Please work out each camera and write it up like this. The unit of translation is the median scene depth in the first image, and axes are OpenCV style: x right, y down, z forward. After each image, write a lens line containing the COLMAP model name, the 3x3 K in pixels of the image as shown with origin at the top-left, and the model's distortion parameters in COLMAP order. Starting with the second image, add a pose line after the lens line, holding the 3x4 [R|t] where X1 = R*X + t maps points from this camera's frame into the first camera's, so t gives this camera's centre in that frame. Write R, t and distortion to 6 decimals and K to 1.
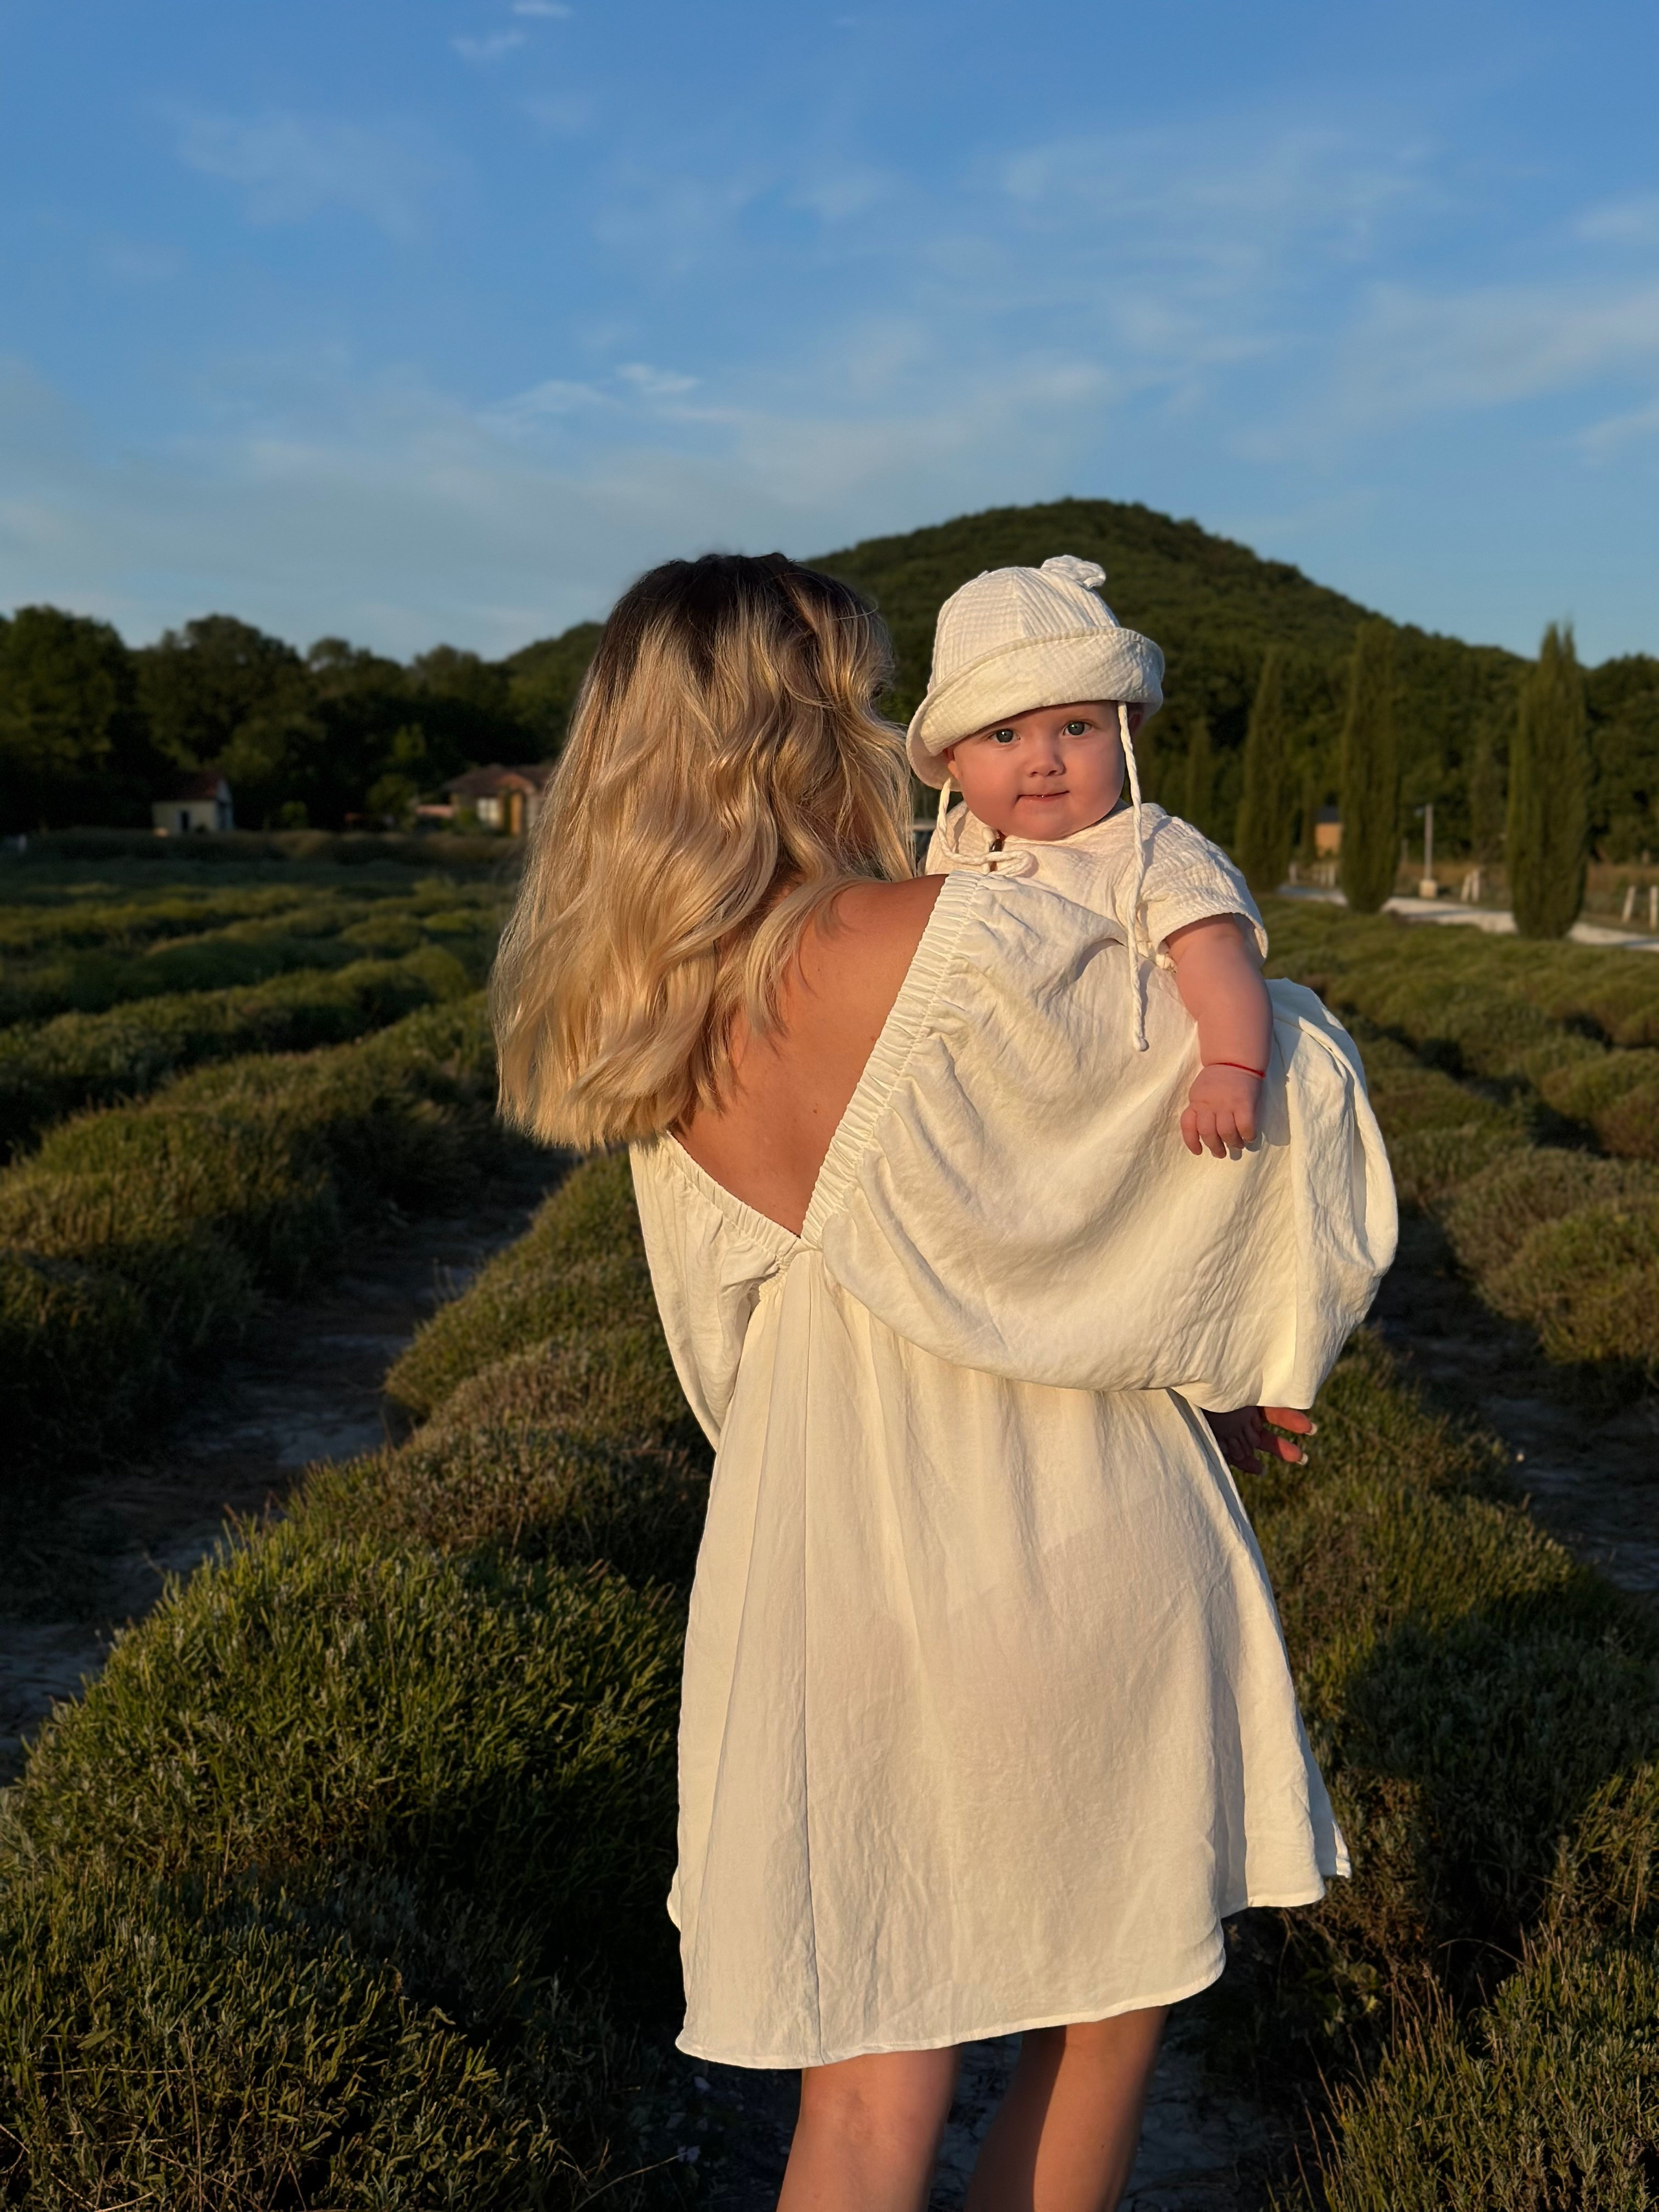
lens RADIAL K [[3134.5, 0, 817.4], [0, 3134.5, 1103.2], [0, 0, 1]] dist [0.177925, -0.308472]
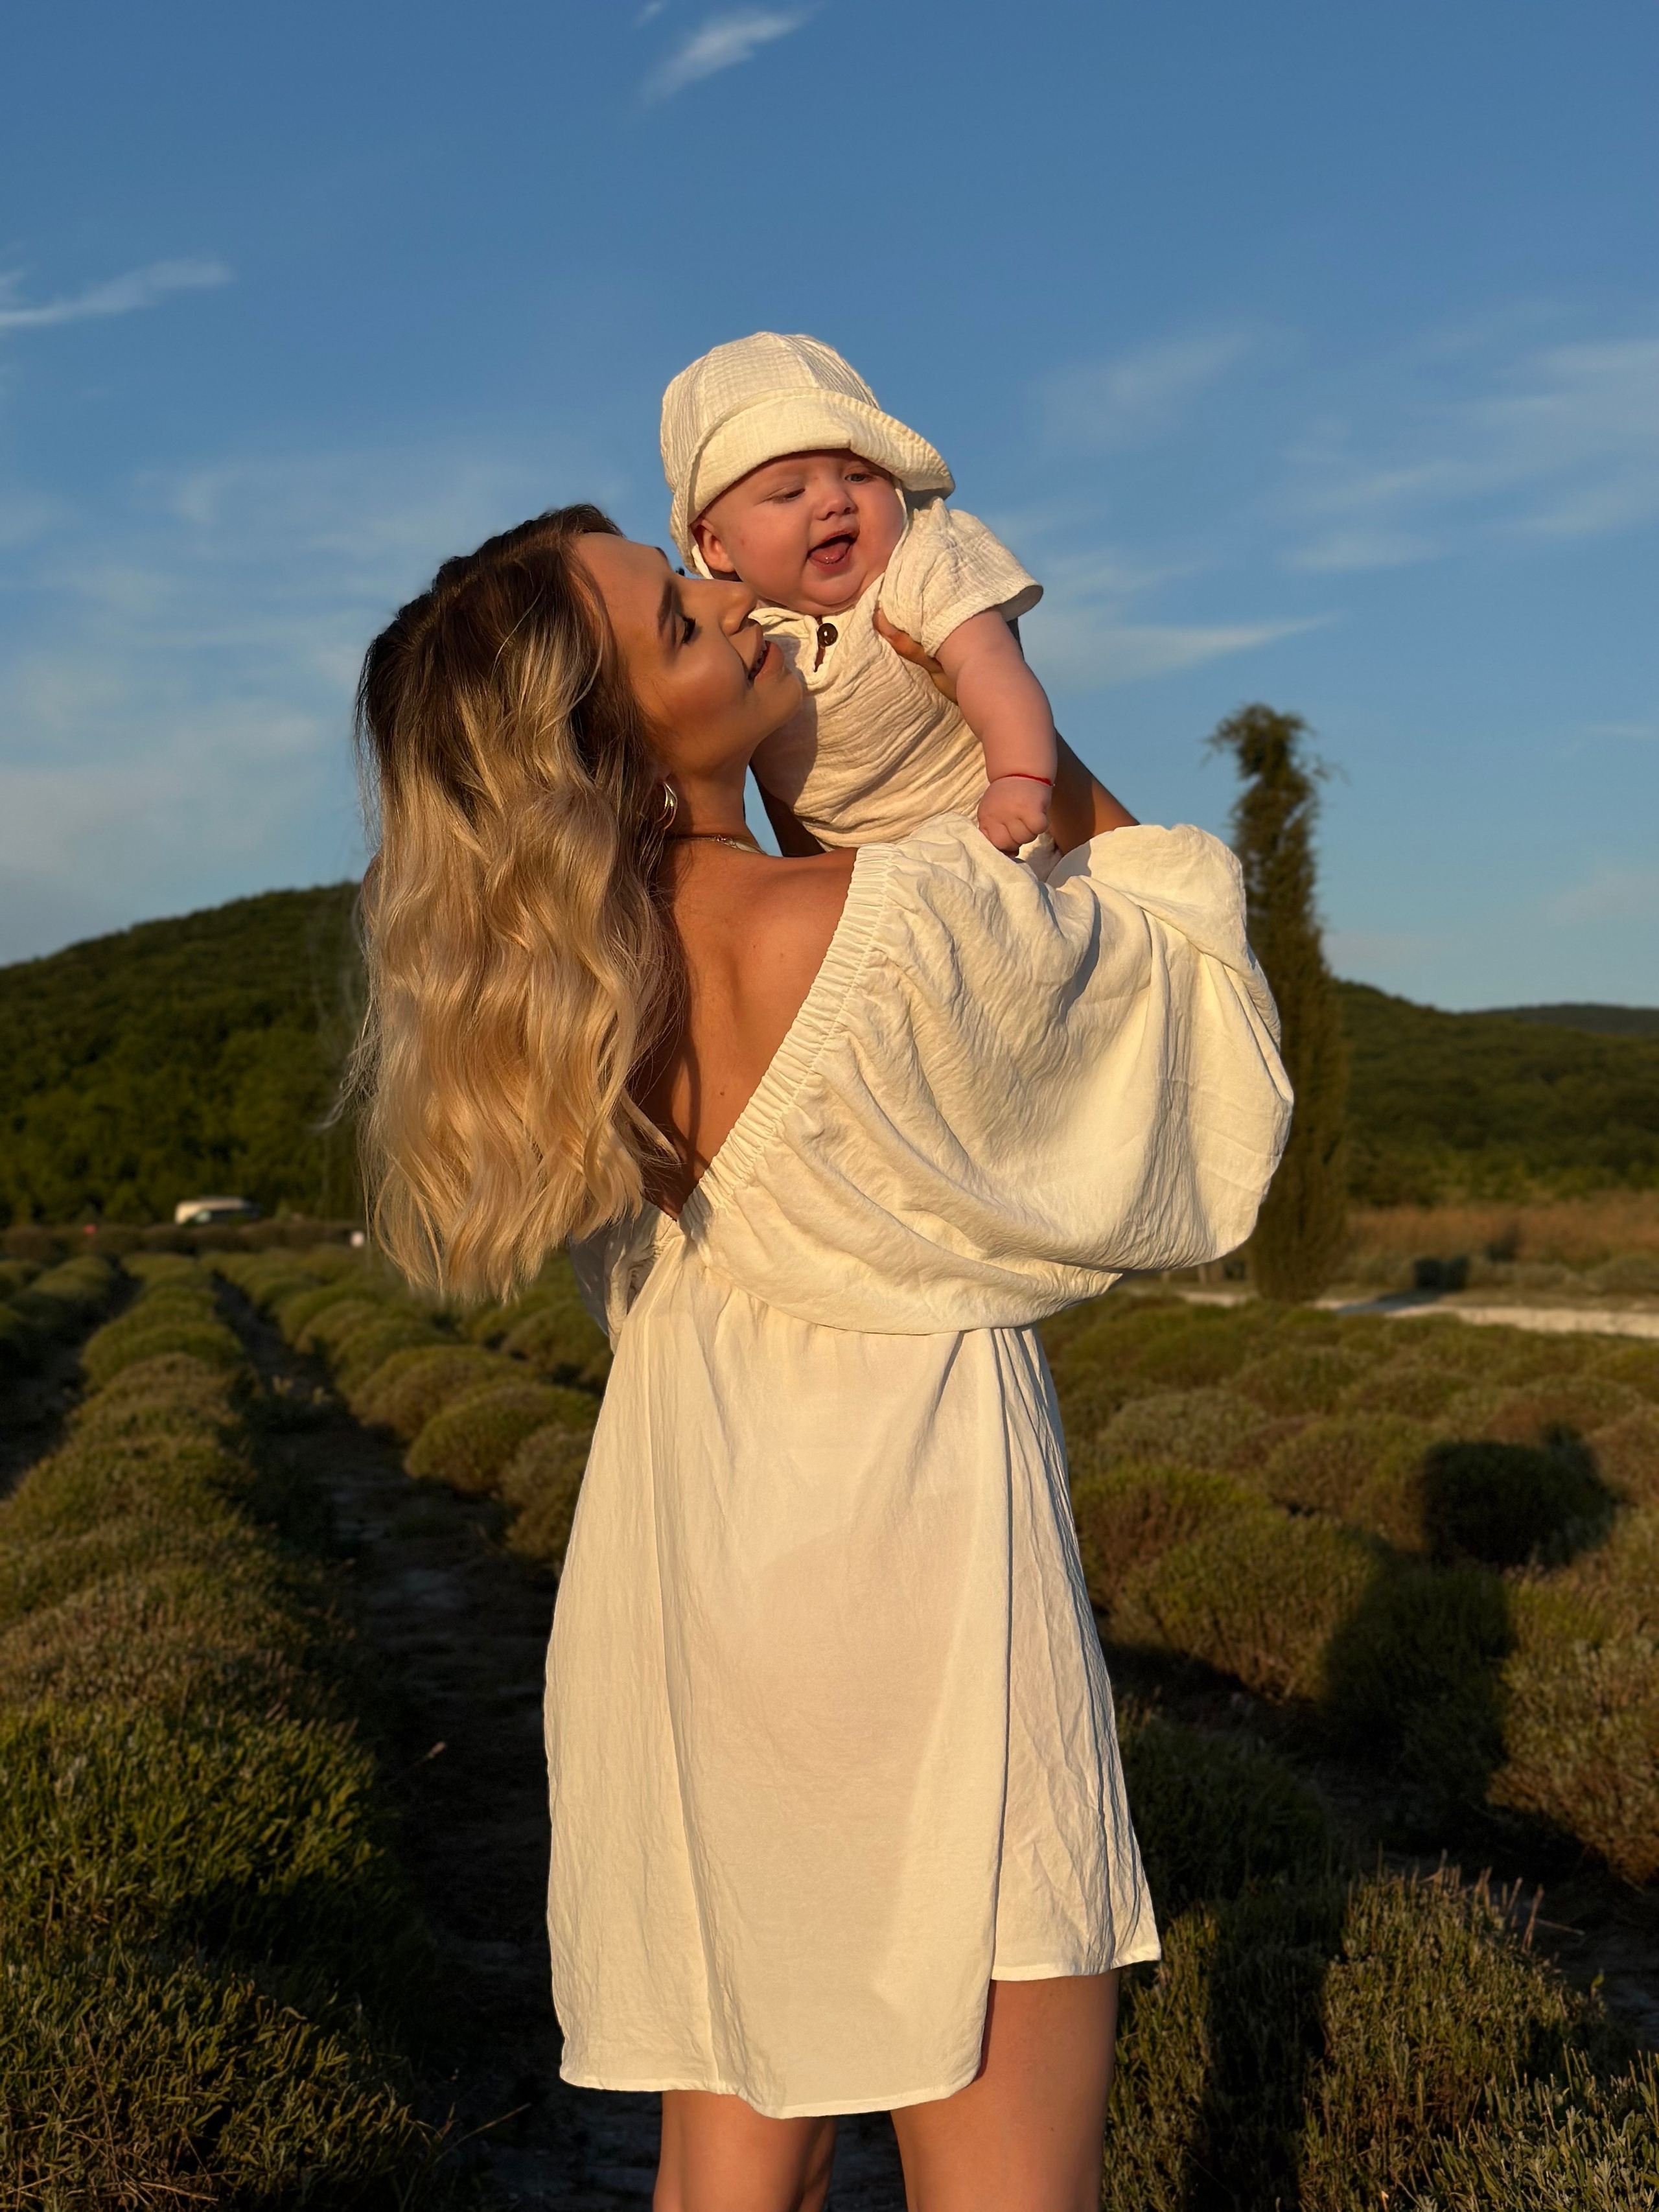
lens RADIAL K [[3138.1, 0, 838.8], [0, 3138.1, 1105.2], [0, 0, 1]] dist [0.185851, -0.339798]
pose [[0.972717, -0.021563, 0.230990, -0.106243], [0.048858, 0.992381, -0.113106, 0.060437], [-0.226791, 0.121306, 0.966359, -0.101017]]
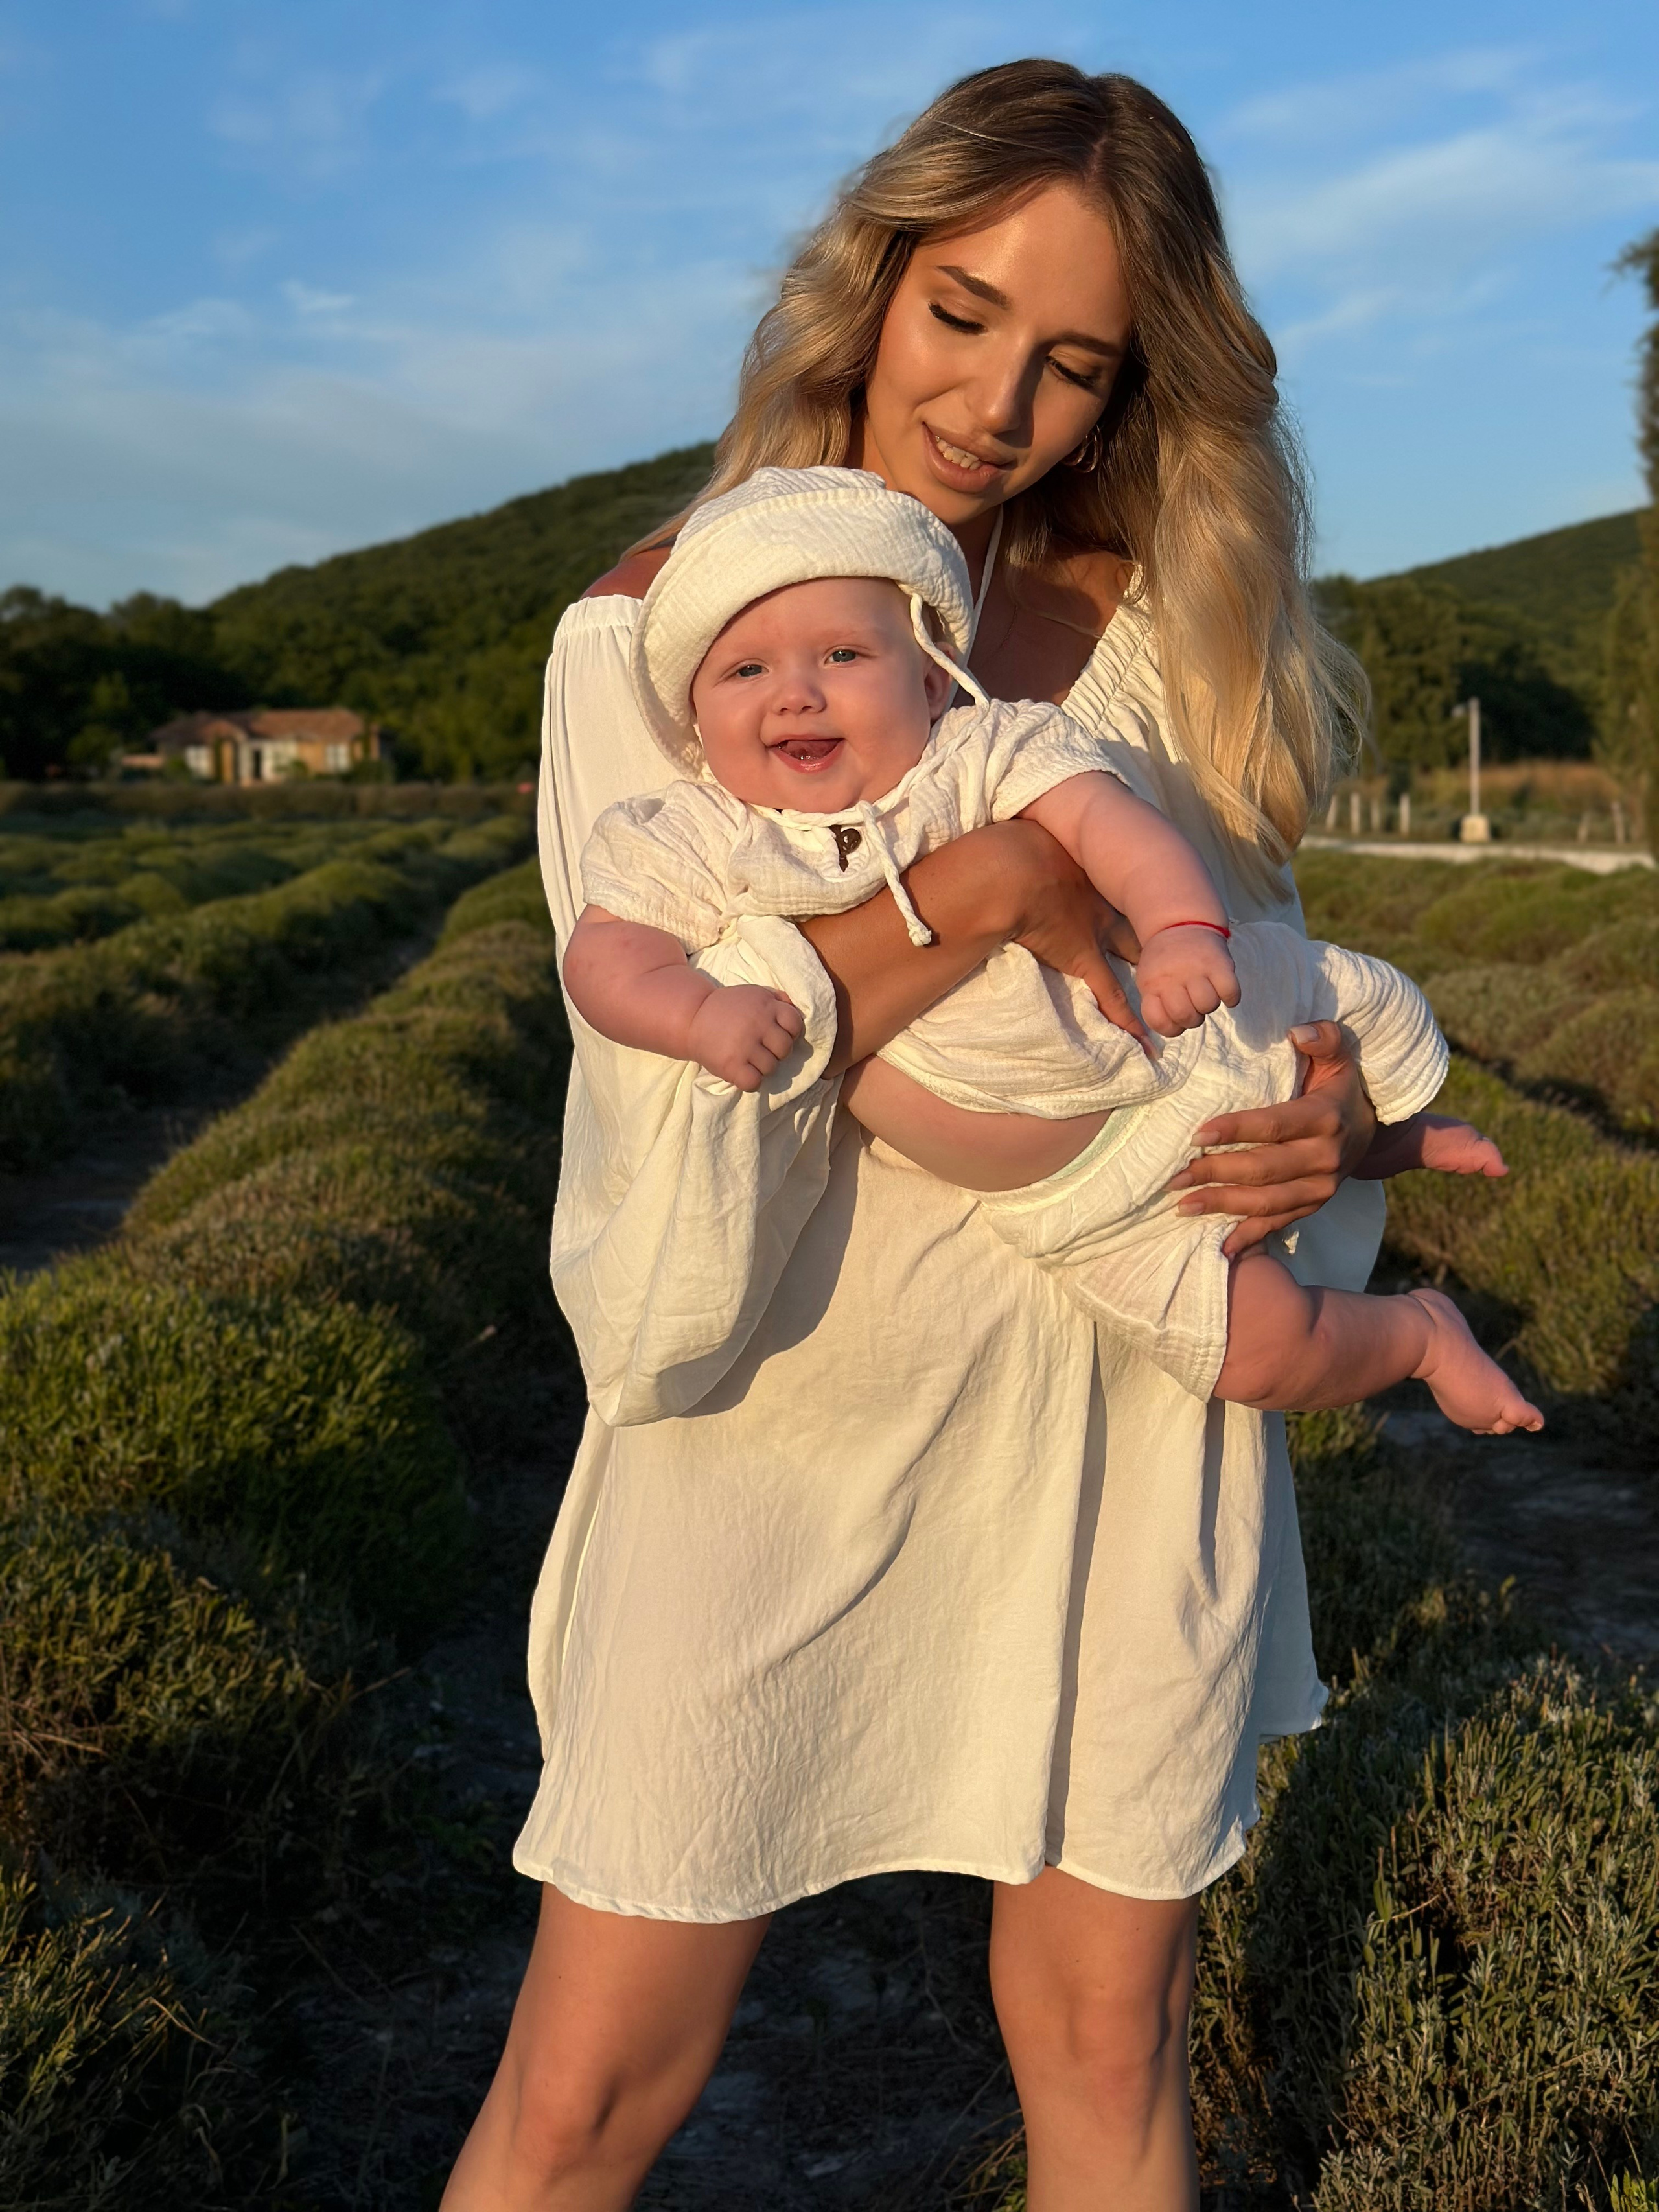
lens RADIAL K [[3157.4, 0, 896.1], [0, 3157.4, 1099.6], [0, 0, 1]] dist [0.160010, -0.135106]
pose [[0.993369, -0.043446, 0.106444, 0.012453], [0.041610, 0.998945, 0.019413, 0.052119], [-0.107175, -0.014855, 0.994129, -0.133436]]
